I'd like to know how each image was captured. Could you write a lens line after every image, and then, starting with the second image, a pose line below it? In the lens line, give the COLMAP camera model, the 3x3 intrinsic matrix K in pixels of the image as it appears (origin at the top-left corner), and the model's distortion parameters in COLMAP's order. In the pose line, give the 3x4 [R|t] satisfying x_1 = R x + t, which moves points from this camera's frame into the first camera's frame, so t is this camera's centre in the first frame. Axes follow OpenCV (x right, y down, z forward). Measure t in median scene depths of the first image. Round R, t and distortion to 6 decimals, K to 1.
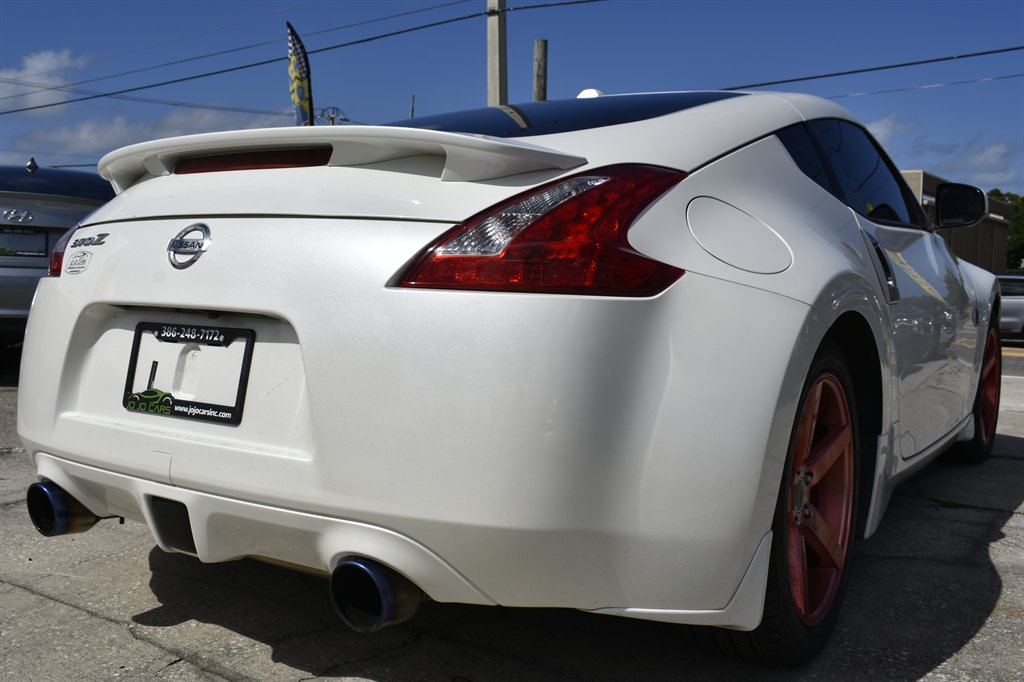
lens RADIAL K [[946.9, 0, 512.0], [0, 946.9, 341.0], [0, 0, 1]] dist [-0.013457, -0.004753]
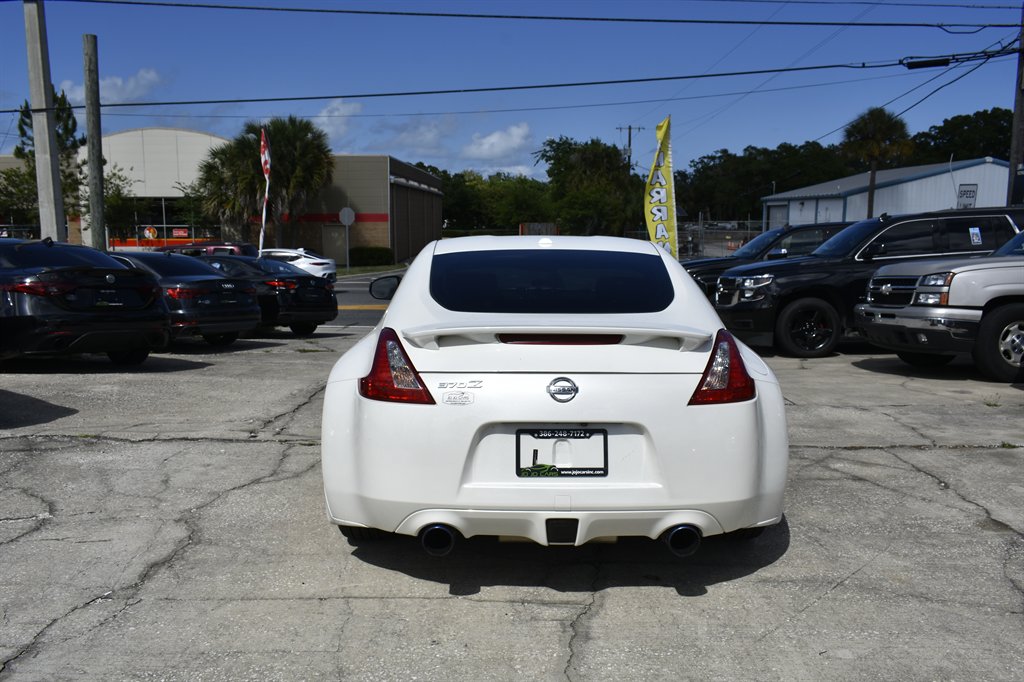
lens RADIAL K [[858.8, 0, 512.0], [0, 858.8, 341.0], [0, 0, 1]] dist [-0.023745, 0.009042]
pose [[0.833584, -0.084564, 0.545882, -1.365653], [0.053412, 0.995921, 0.072718, -0.330191], [-0.549805, -0.031460, 0.834700, -0.418839]]
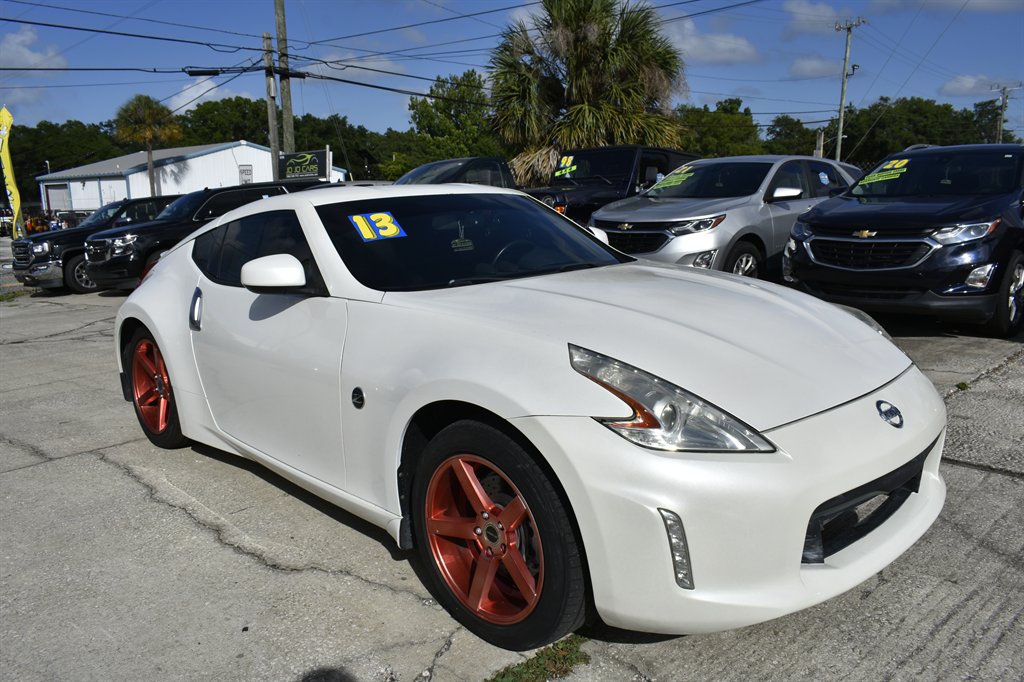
lens RADIAL K [[812.1, 0, 512.0], [0, 812.1, 341.0], [0, 0, 1]] dist [-0.015096, 0.014409]
pose [[0.163826, -0.197235, 0.966571, -3.782330], [0.114750, 0.976968, 0.179907, -0.239761], [-0.979793, 0.081441, 0.182685, -1.291963]]
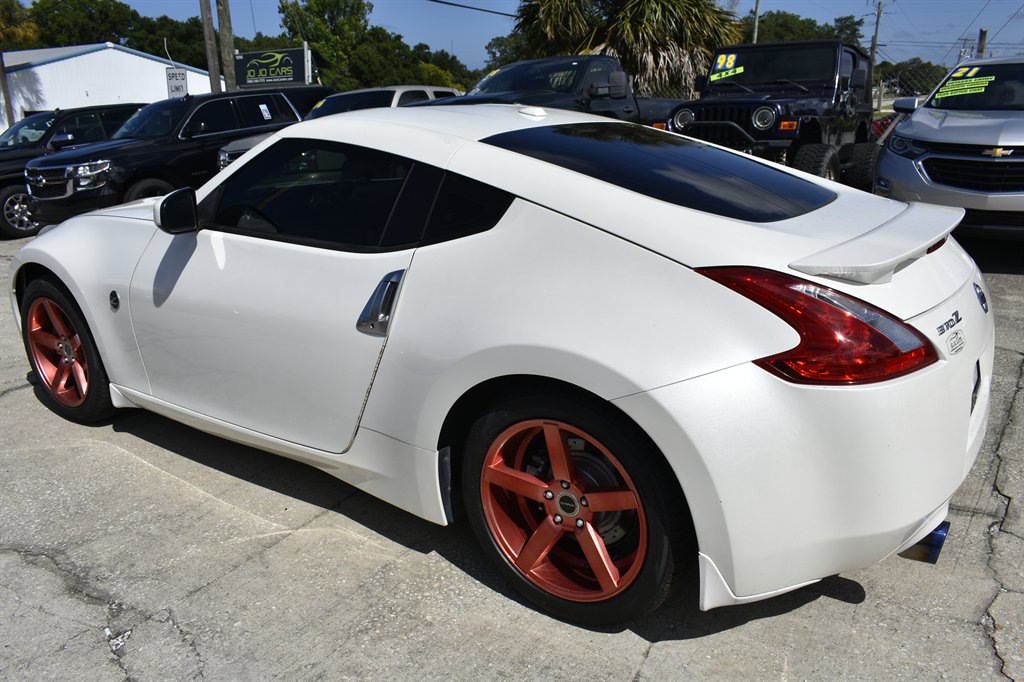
lens RADIAL K [[786.3, 0, 512.0], [0, 786.3, 341.0], [0, 0, 1]] dist [-0.017715, 0.008001]
pose [[-0.005981, -0.308055, 0.951350, -2.182862], [0.109422, 0.945452, 0.306833, -0.438210], [-0.993977, 0.105934, 0.028053, 0.908423]]
